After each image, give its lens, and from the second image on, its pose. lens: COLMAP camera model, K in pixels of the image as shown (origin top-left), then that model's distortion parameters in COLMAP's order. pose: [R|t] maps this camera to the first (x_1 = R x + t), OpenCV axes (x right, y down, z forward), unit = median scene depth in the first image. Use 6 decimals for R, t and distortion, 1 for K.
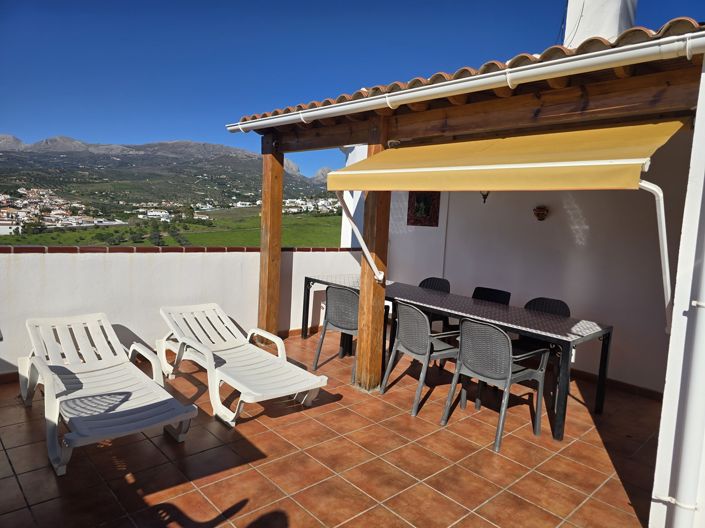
lens RADIAL K [[472.7, 0, 361.3], [0, 472.7, 260.3], [0, 0, 1]] dist [0.062087, -0.052559]
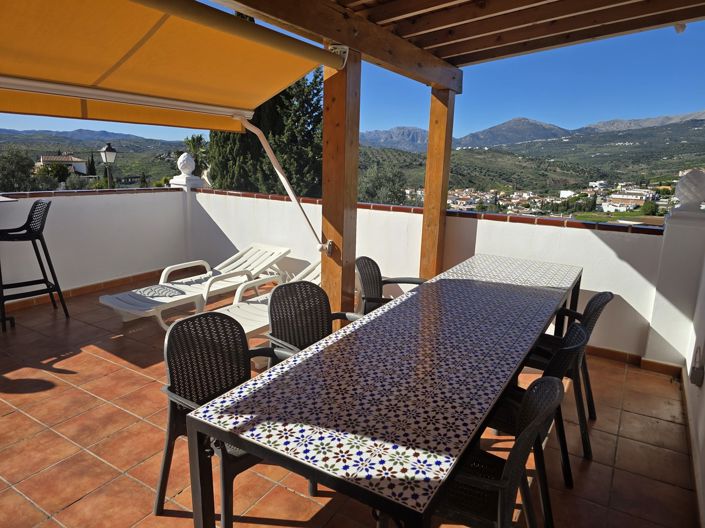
lens RADIAL K [[472.7, 0, 364.4], [0, 472.7, 260.5], [0, 0, 1]] dist [0.062087, -0.052559]
pose [[0.255173, 0.152246, -0.954834, 0.709581], [-0.101683, 0.986275, 0.130085, -0.043363], [0.961534, 0.063897, 0.267152, 0.816477]]
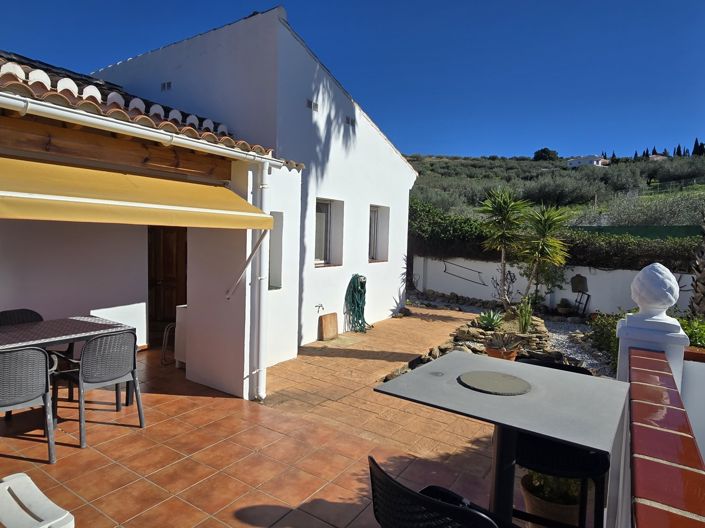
lens RADIAL K [[424.1, 0, 353.0], [0, 424.1, 263.2], [0, 0, 1]] dist [0.007804, -0.004520]
pose [[-0.214741, -0.132784, 0.967602, -0.648688], [0.042970, 0.988471, 0.145184, -0.123098], [-0.975725, 0.072755, -0.206560, 0.503671]]
